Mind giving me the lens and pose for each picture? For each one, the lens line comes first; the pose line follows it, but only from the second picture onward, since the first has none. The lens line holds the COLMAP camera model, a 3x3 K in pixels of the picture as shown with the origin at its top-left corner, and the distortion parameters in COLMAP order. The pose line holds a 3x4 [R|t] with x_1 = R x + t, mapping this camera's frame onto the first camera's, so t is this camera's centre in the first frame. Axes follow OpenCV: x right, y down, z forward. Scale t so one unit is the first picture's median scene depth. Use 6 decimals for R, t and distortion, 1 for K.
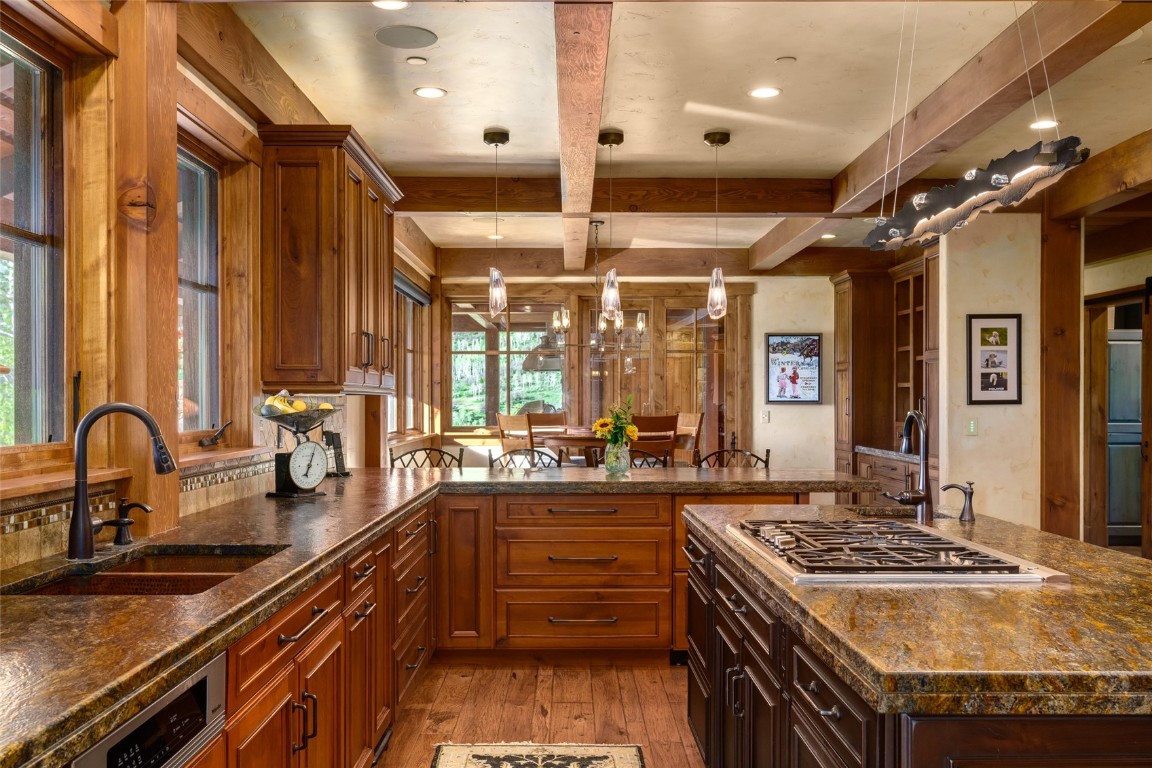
lens RADIAL K [[1033.4, 0, 576.0], [0, 1033.4, 388.9], [0, 0, 1]] dist [-0.001182, -0.000064]
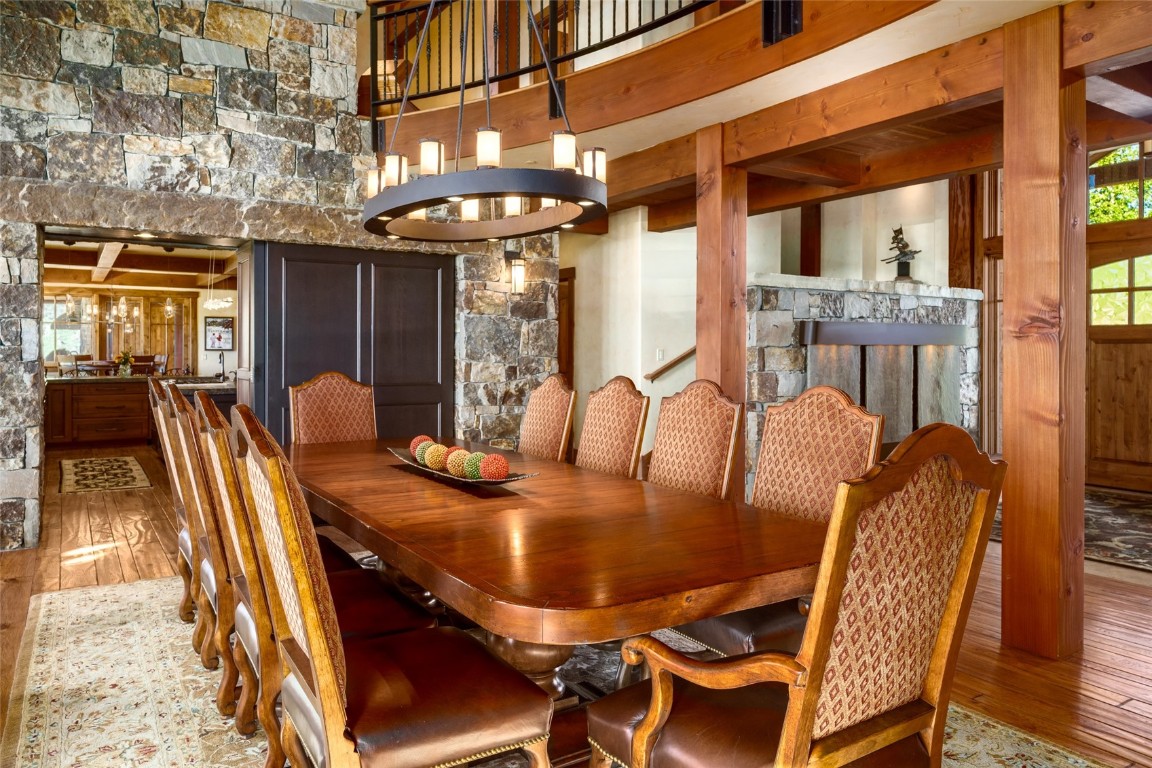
lens RADIAL K [[787.6, 0, 573.2], [0, 787.6, 352.3], [0, 0, 1]] dist [-0.001132, -0.001319]
pose [[0.841682, 0.001528, 0.539971, -0.046245], [-0.008481, 0.999910, 0.010391, -0.004784], [-0.539907, -0.013325, 0.841619, -0.725355]]
